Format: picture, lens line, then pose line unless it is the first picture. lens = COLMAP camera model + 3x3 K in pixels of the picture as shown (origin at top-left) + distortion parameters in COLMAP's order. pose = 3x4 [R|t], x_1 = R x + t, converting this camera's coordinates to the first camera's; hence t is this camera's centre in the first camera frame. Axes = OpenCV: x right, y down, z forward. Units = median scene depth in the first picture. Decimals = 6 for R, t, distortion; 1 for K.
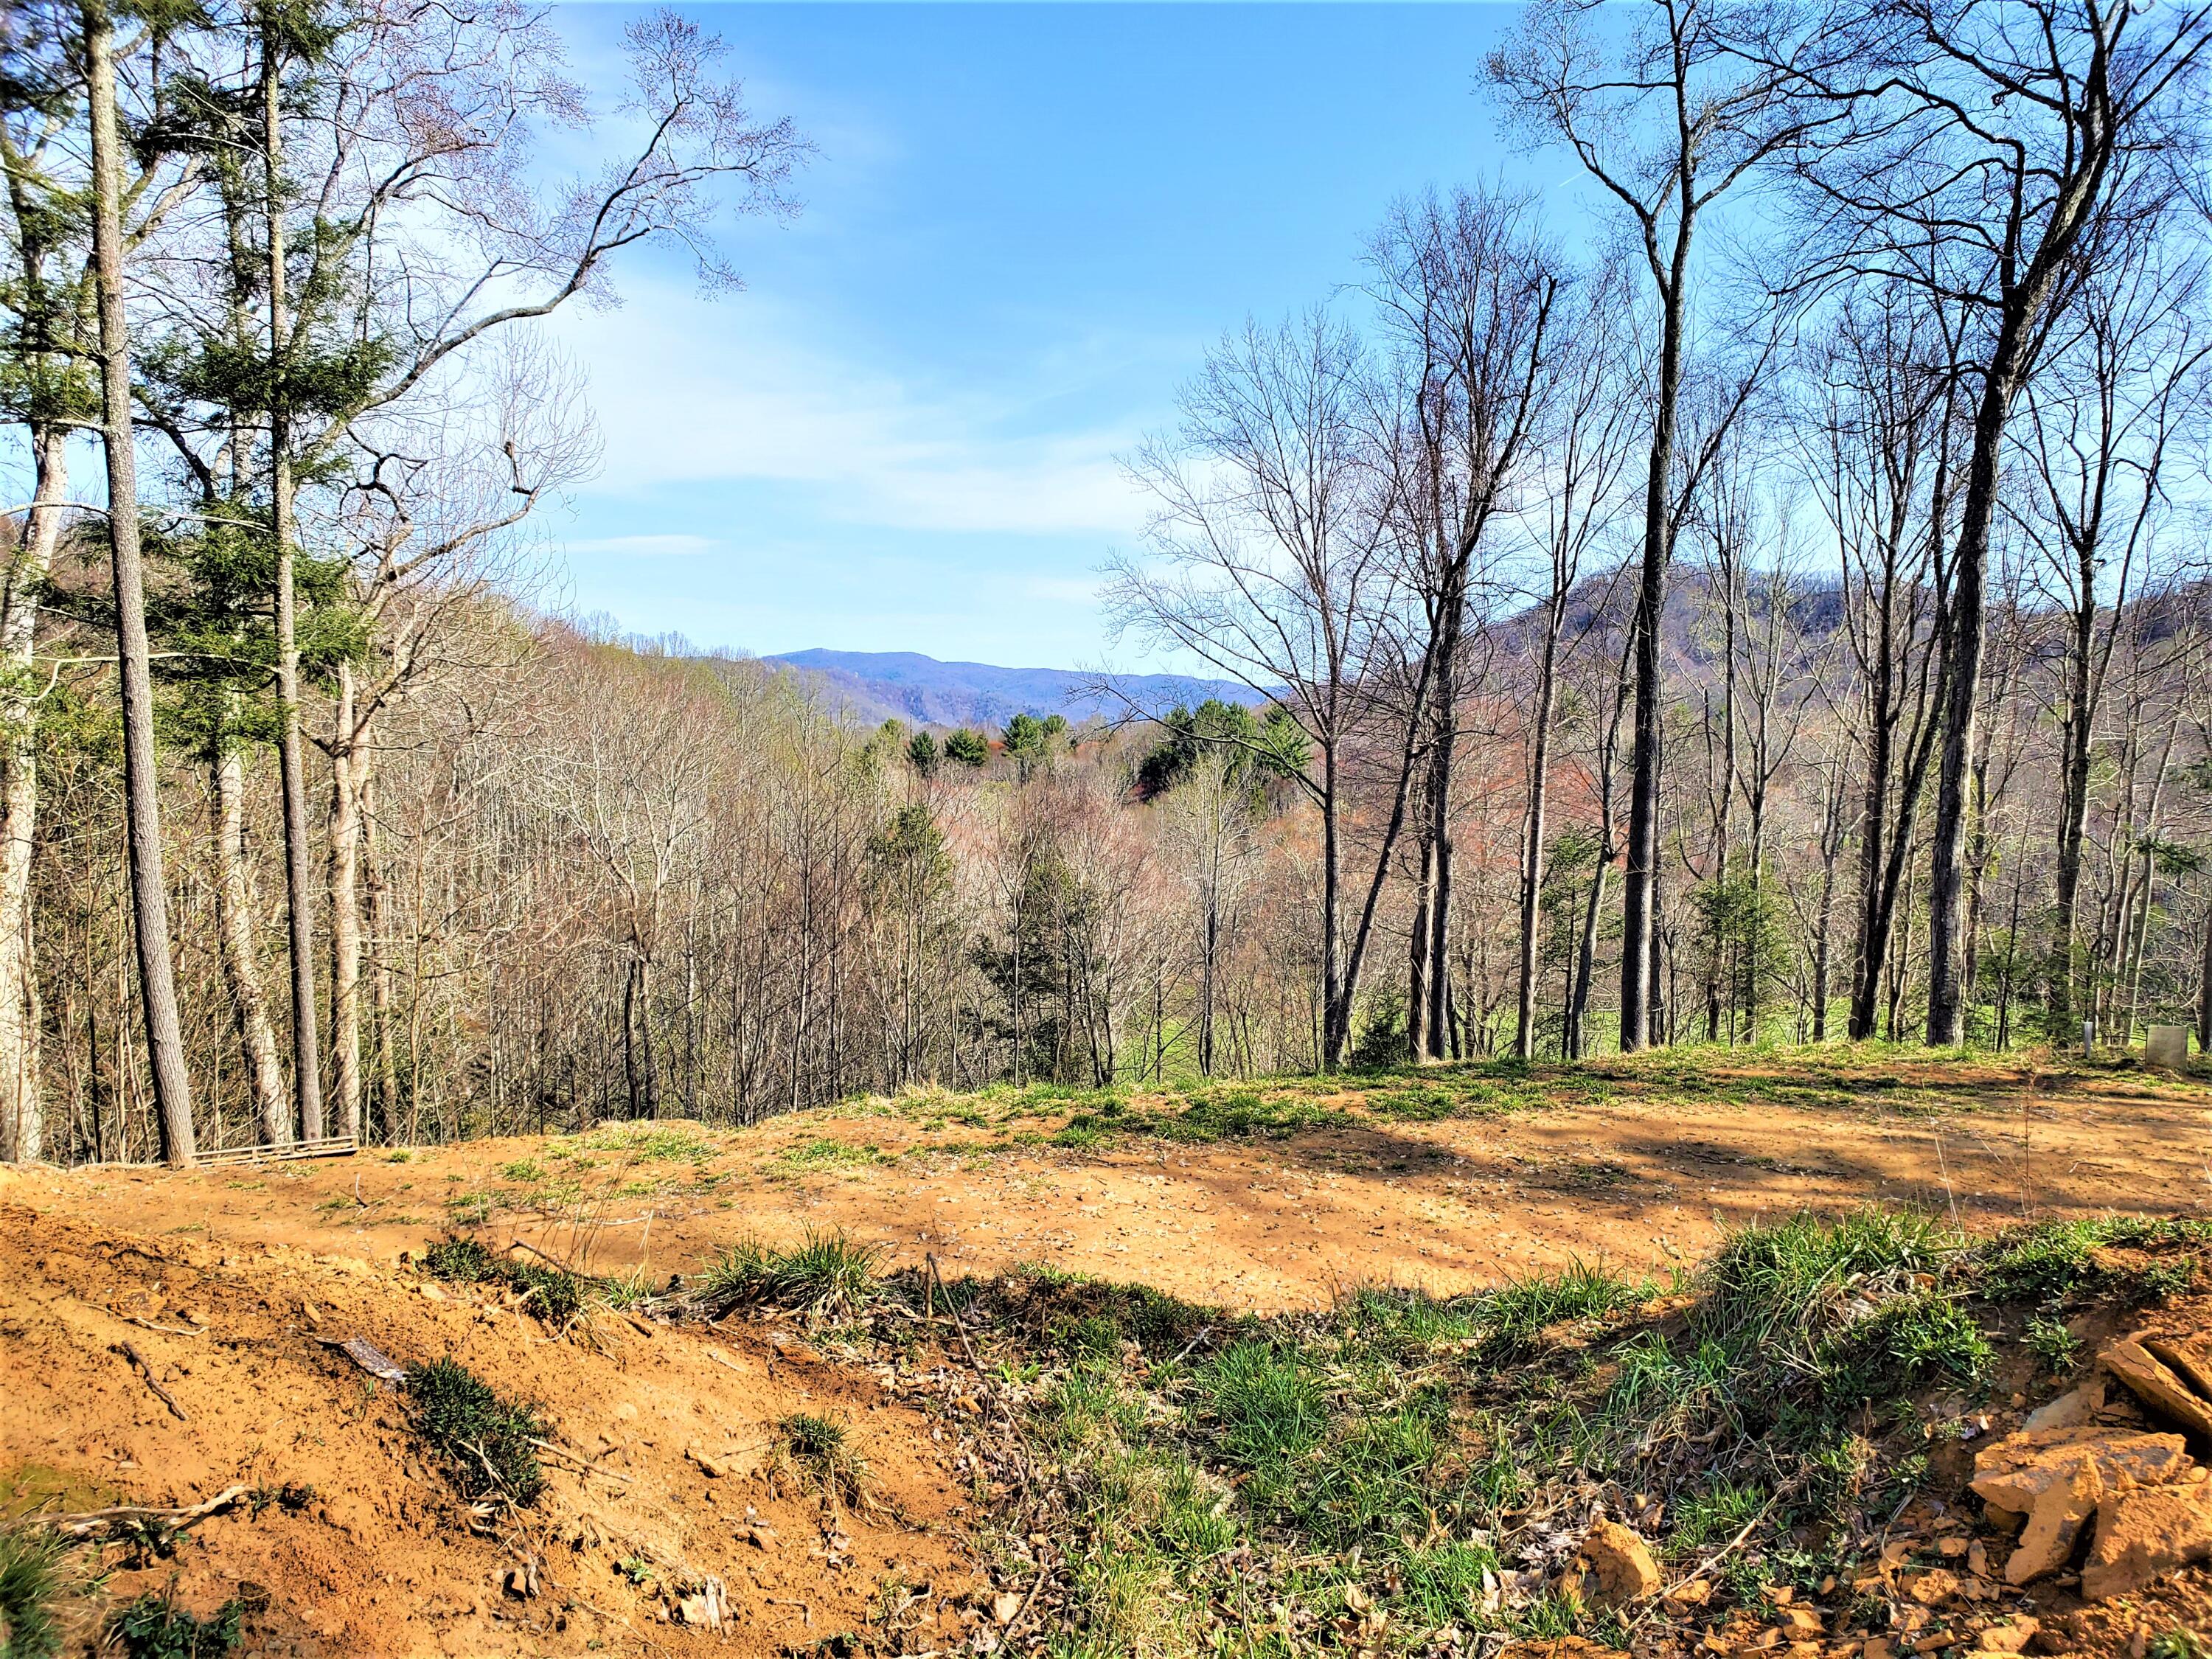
lens RADIAL K [[1790.6, 0, 1106.0], [0, 1790.6, 829.5], [0, 0, 1]] dist [-0.017590, 0.033340]
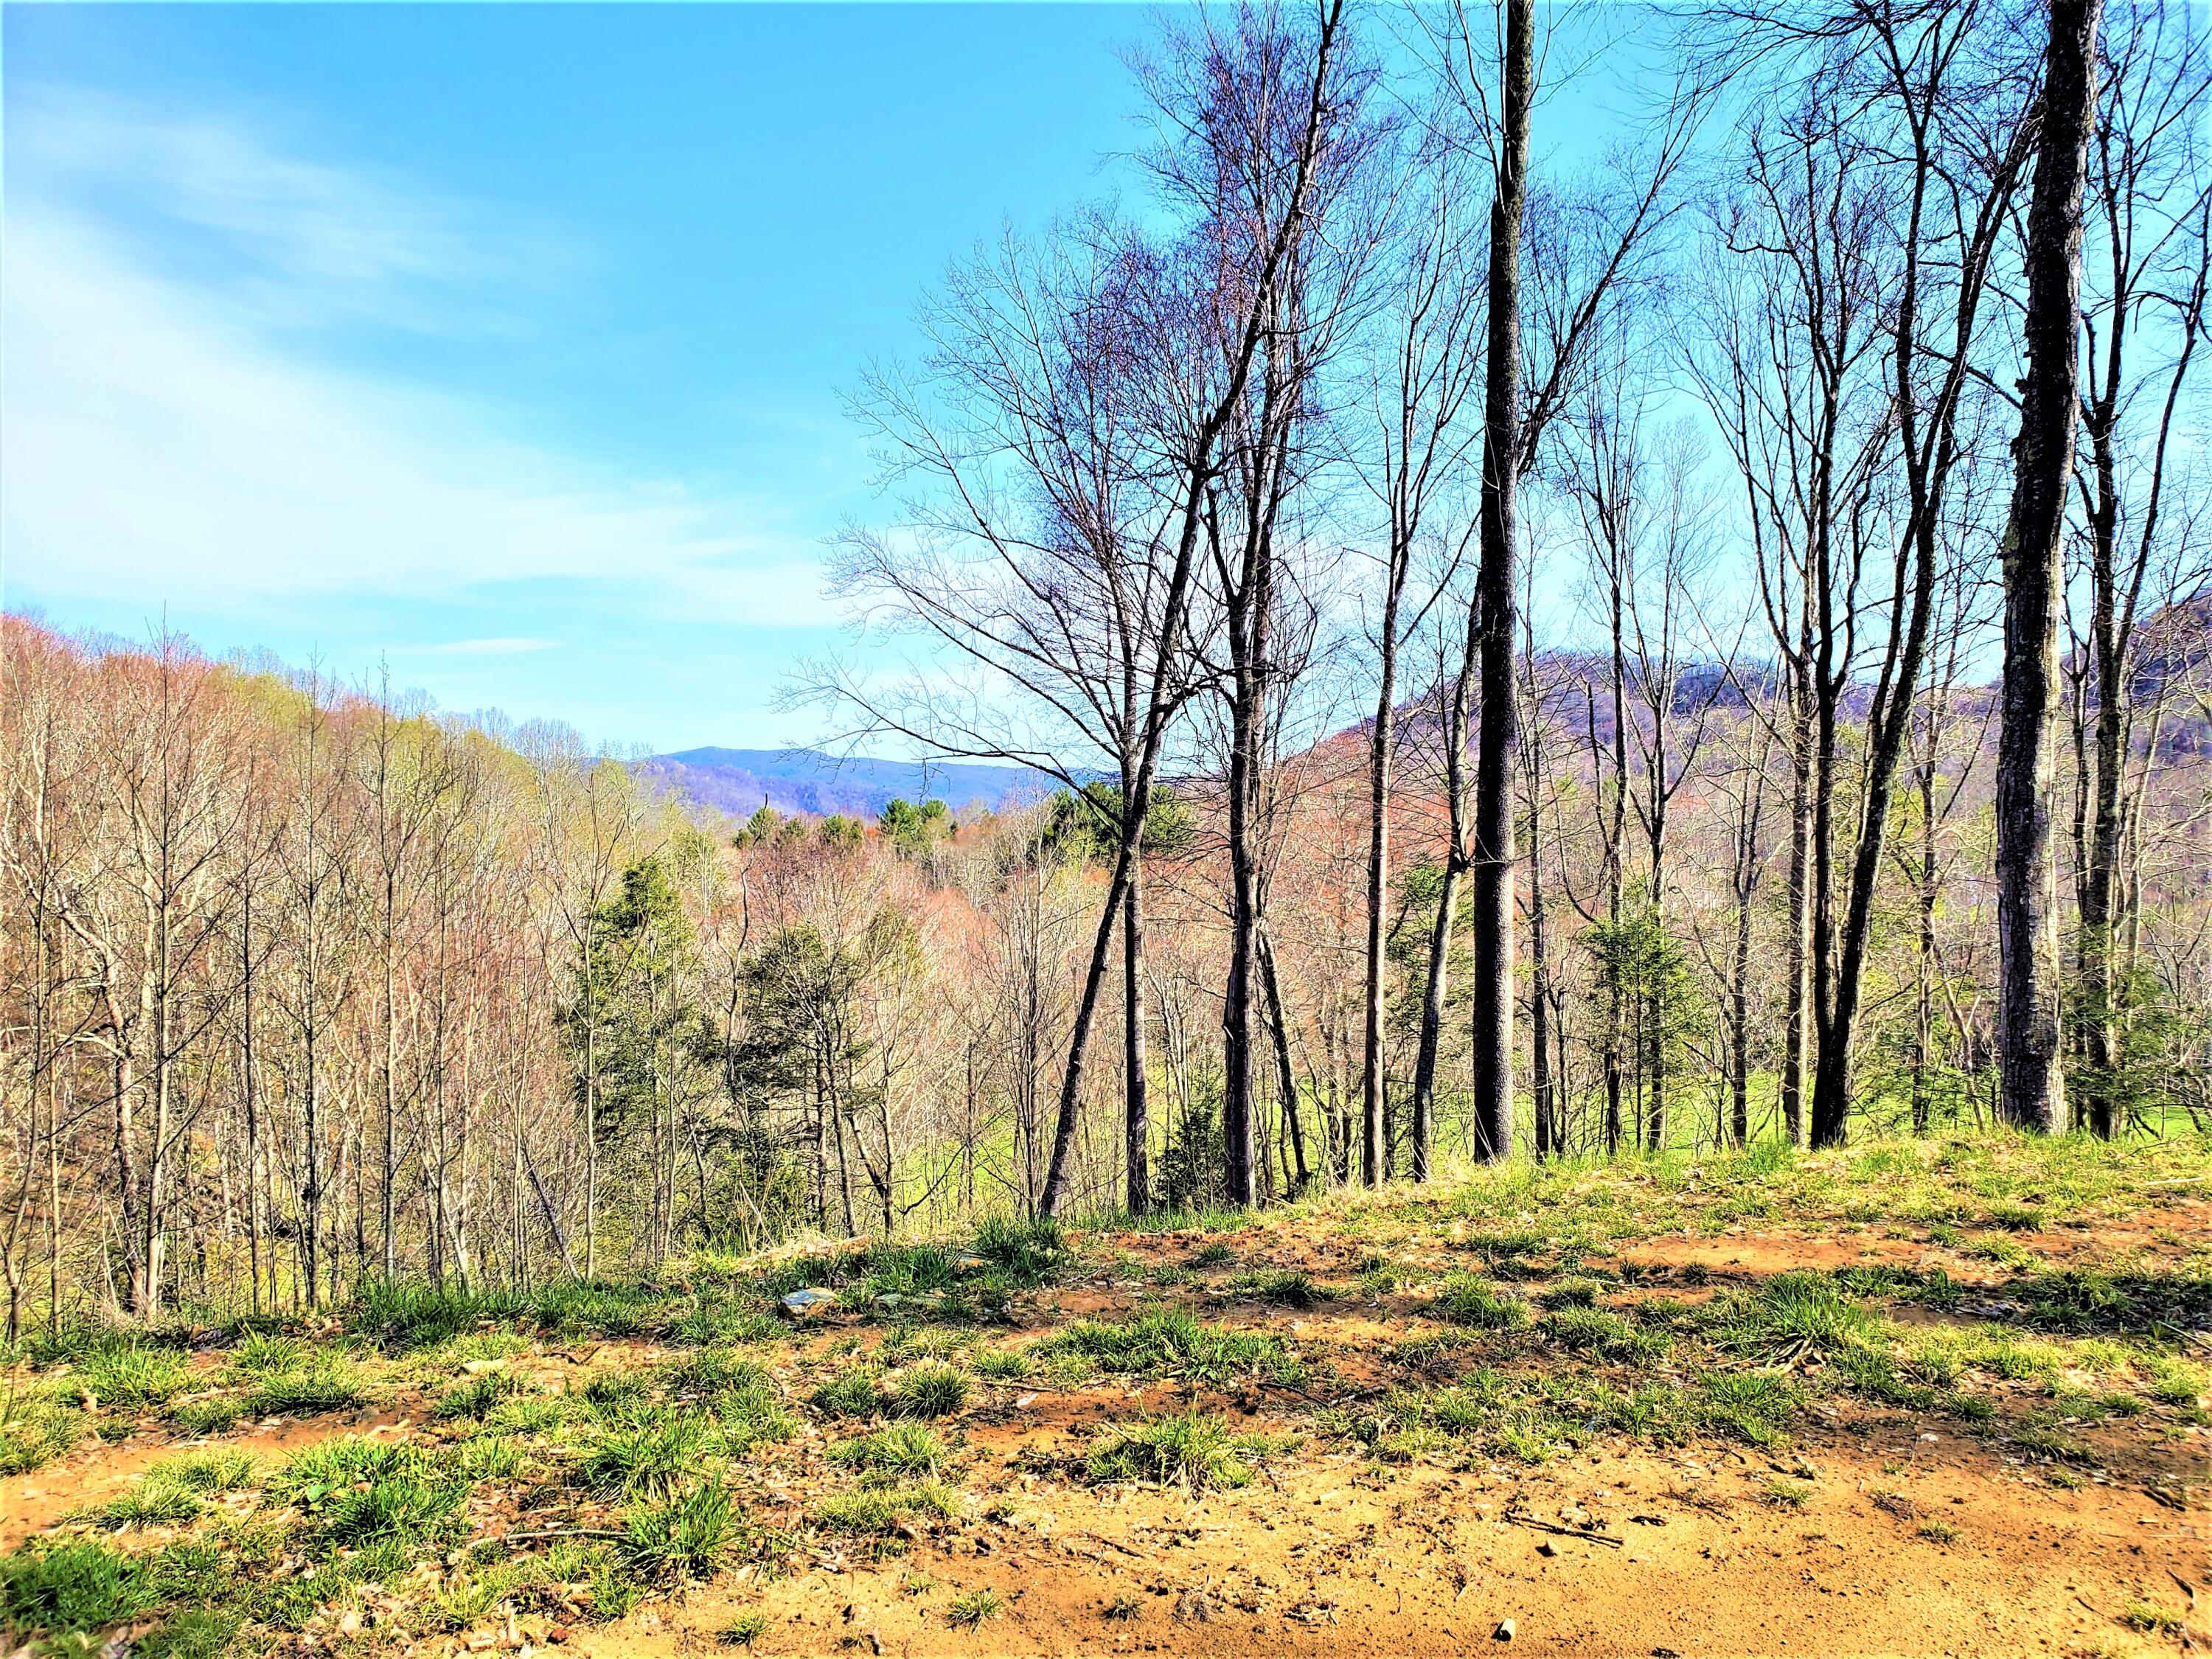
lens RADIAL K [[1808.2, 0, 1130.2], [0, 1808.2, 829.1], [0, 0, 1]] dist [0.005338, 0.010521]
pose [[0.997204, -0.017901, 0.072545, 0.155028], [0.021513, 0.998551, -0.049327, 0.049495], [-0.071557, 0.050750, 0.996145, 0.464473]]
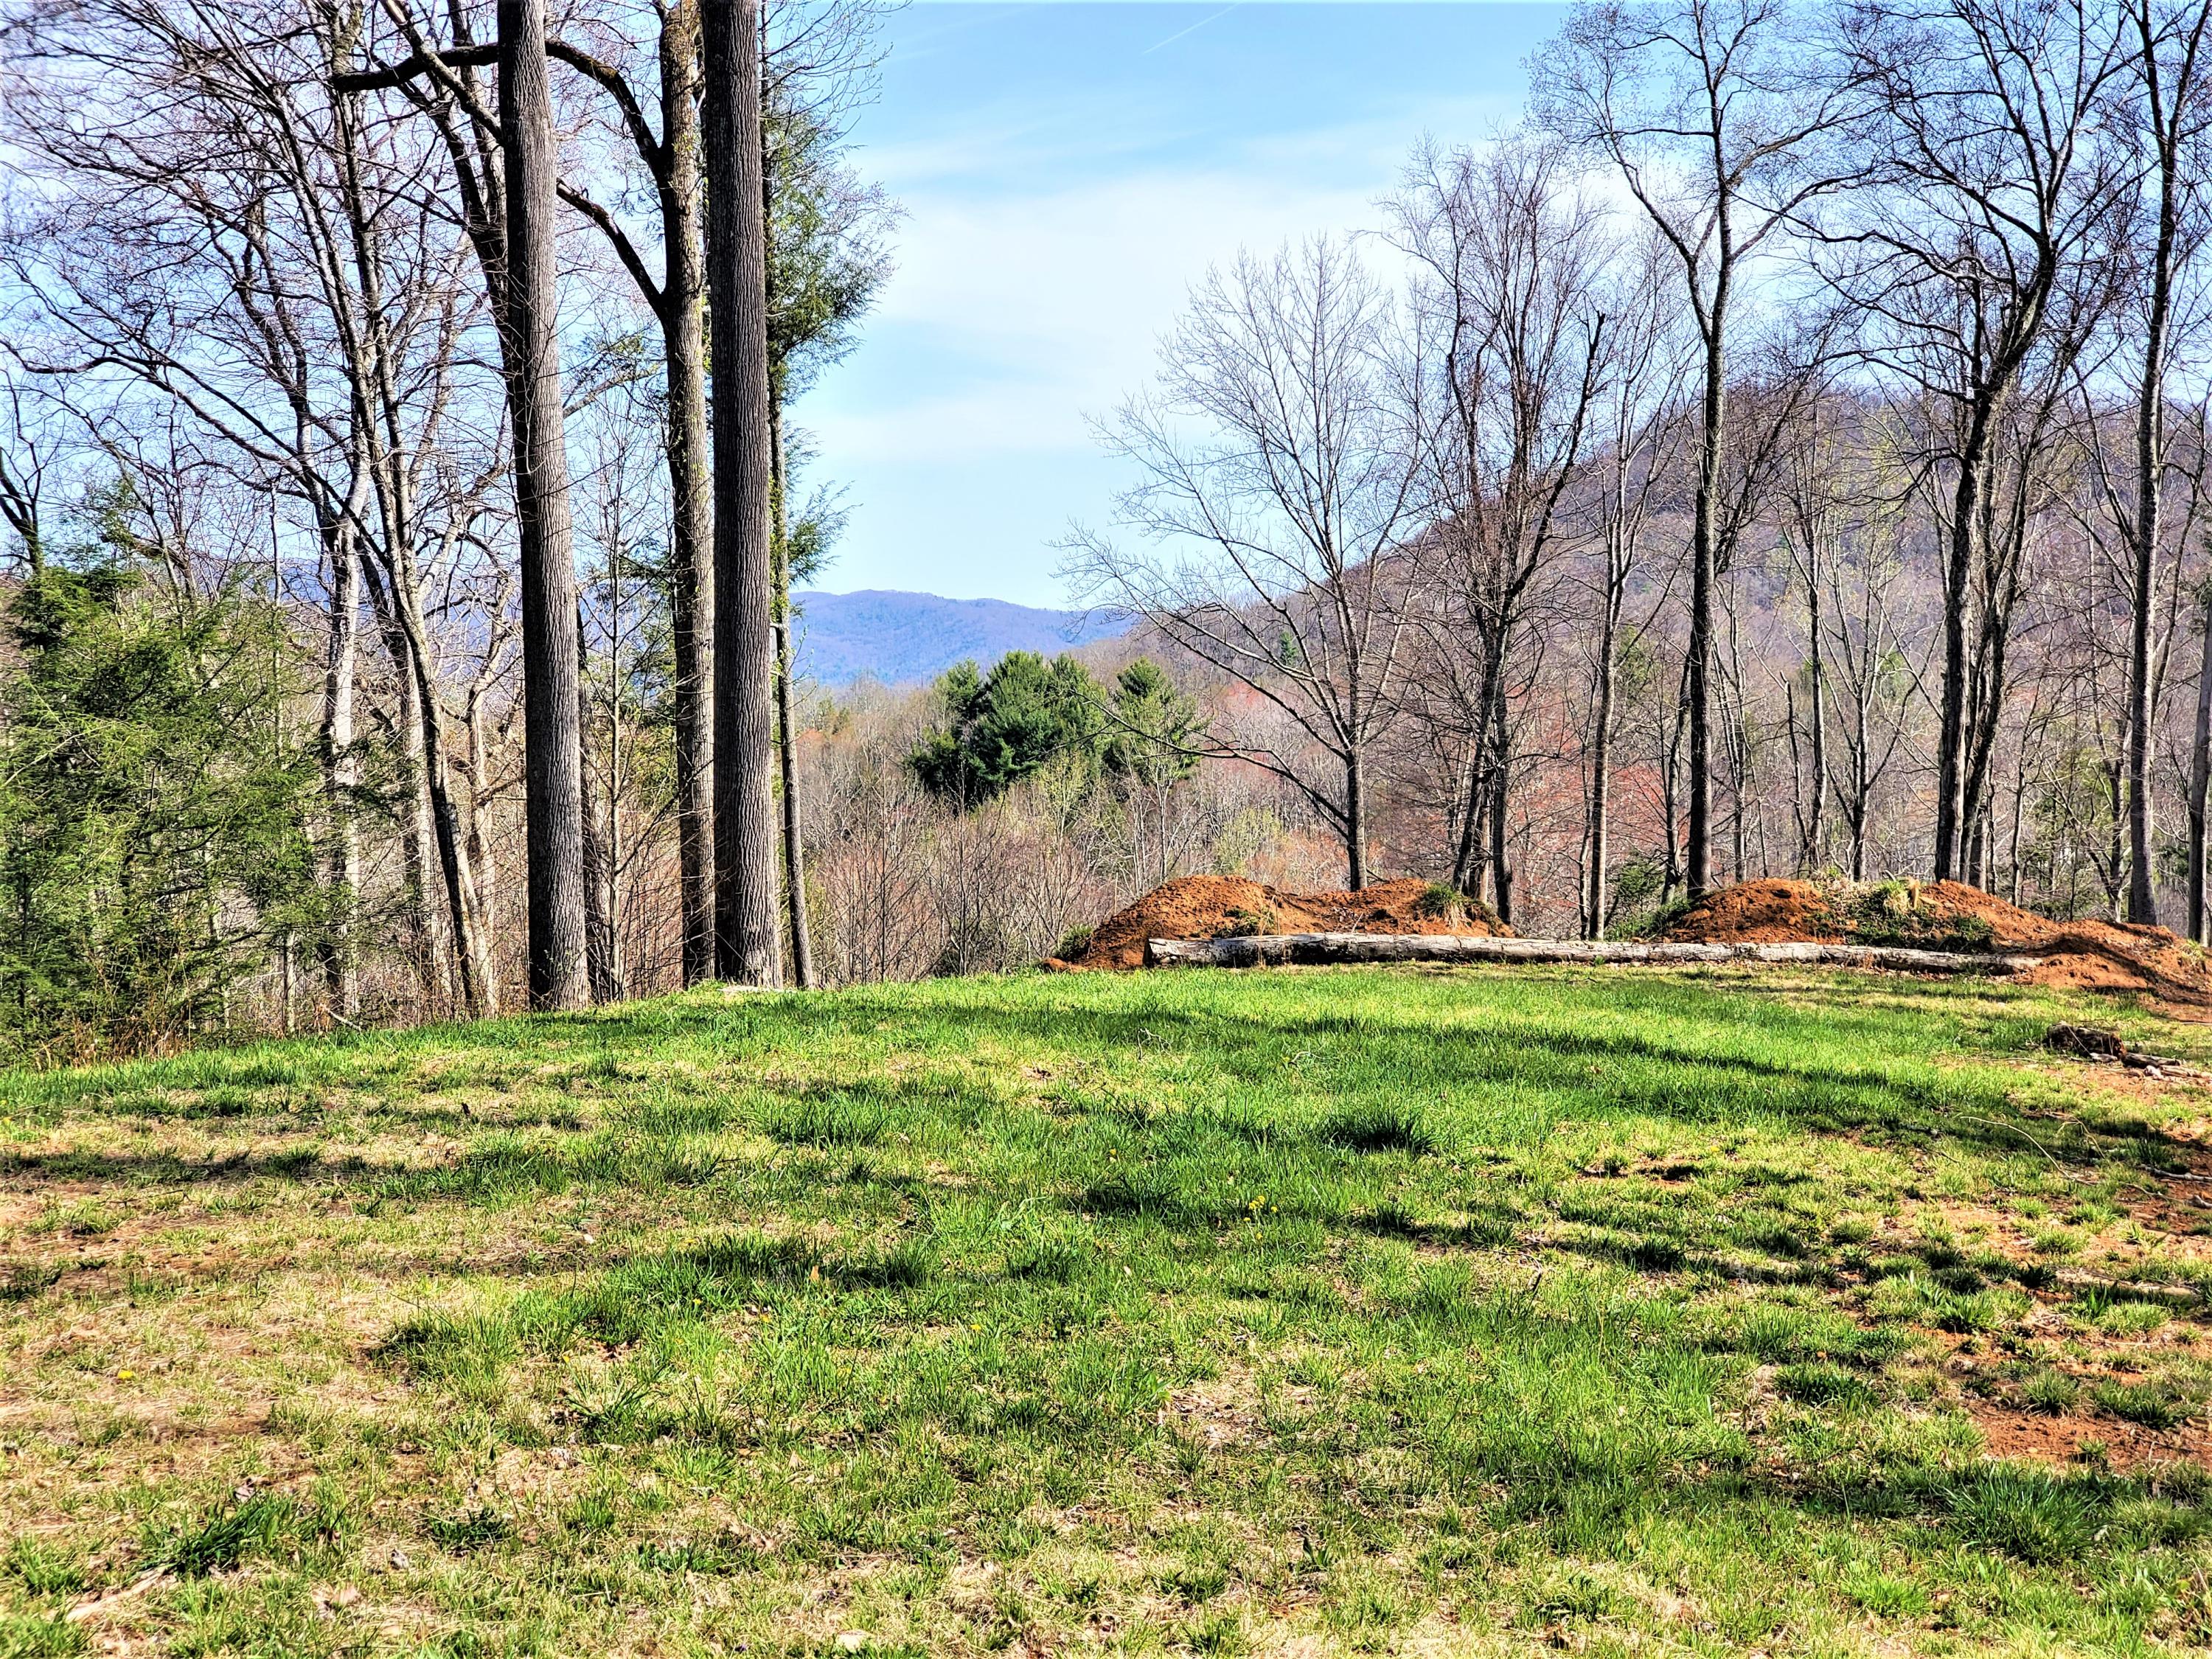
lens RADIAL K [[3306.7, 0, 1209.7], [0, 3306.7, 783.7], [0, 0, 1]] dist [0.127103, 0.012801]
pose [[0.991930, -0.021543, 0.124944, -0.286626], [0.025339, 0.999262, -0.028875, 0.014894], [-0.124230, 0.031808, 0.991744, -1.126796]]
